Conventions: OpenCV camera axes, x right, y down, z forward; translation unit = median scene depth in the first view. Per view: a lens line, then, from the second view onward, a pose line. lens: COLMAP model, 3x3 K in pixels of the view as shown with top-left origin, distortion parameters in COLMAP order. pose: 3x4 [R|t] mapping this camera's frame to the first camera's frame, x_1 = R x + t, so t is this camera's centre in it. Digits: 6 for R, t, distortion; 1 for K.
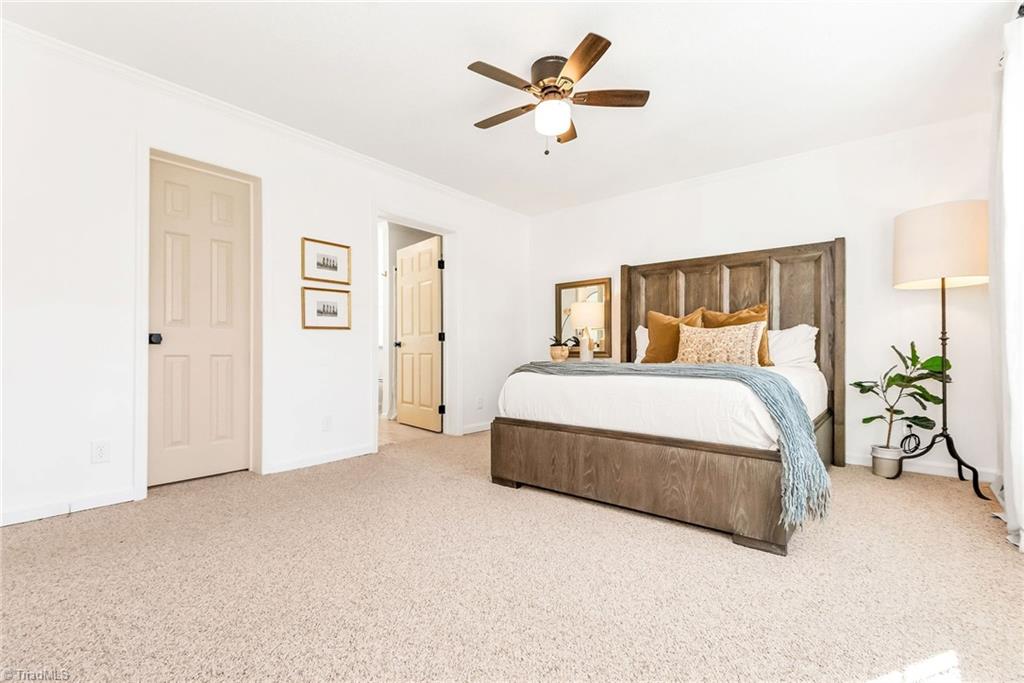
lens RADIAL K [[467.2, 0, 545.9], [0, 467.2, 349.3], [0, 0, 1]] dist [0.016921, -0.000236]
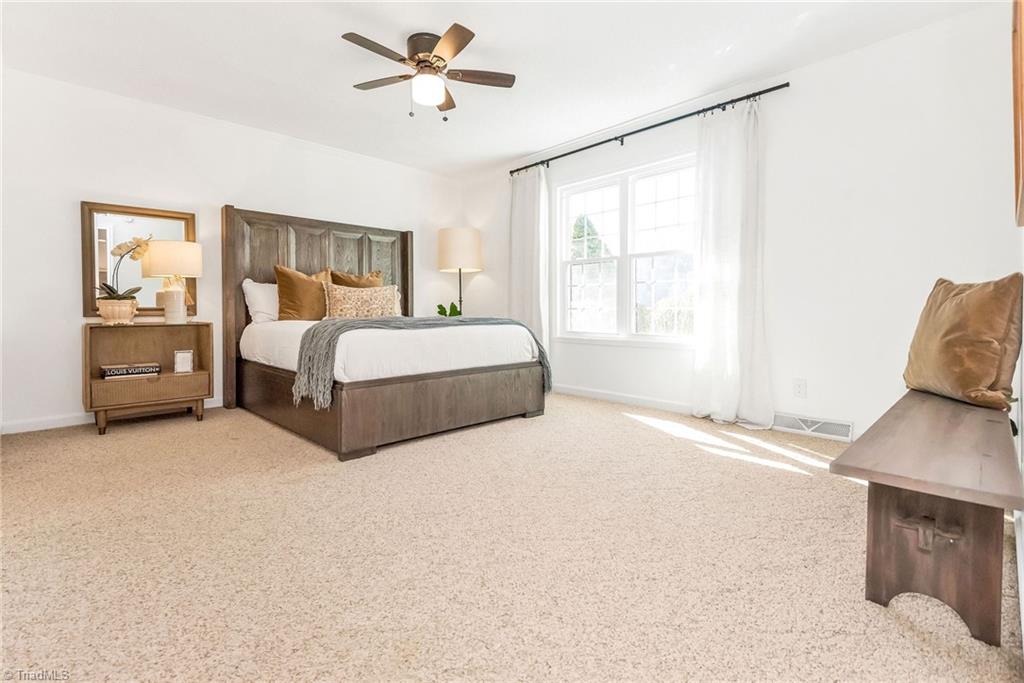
lens RADIAL K [[459.9, 0, 511.1], [0, 459.9, 321.4], [0, 0, 1]] dist [0.000787, -0.000047]
pose [[0.116084, -0.027680, 0.992854, -0.844212], [-0.001899, 0.999604, 0.028090, 0.006329], [-0.993238, -0.005147, 0.115986, 0.561748]]
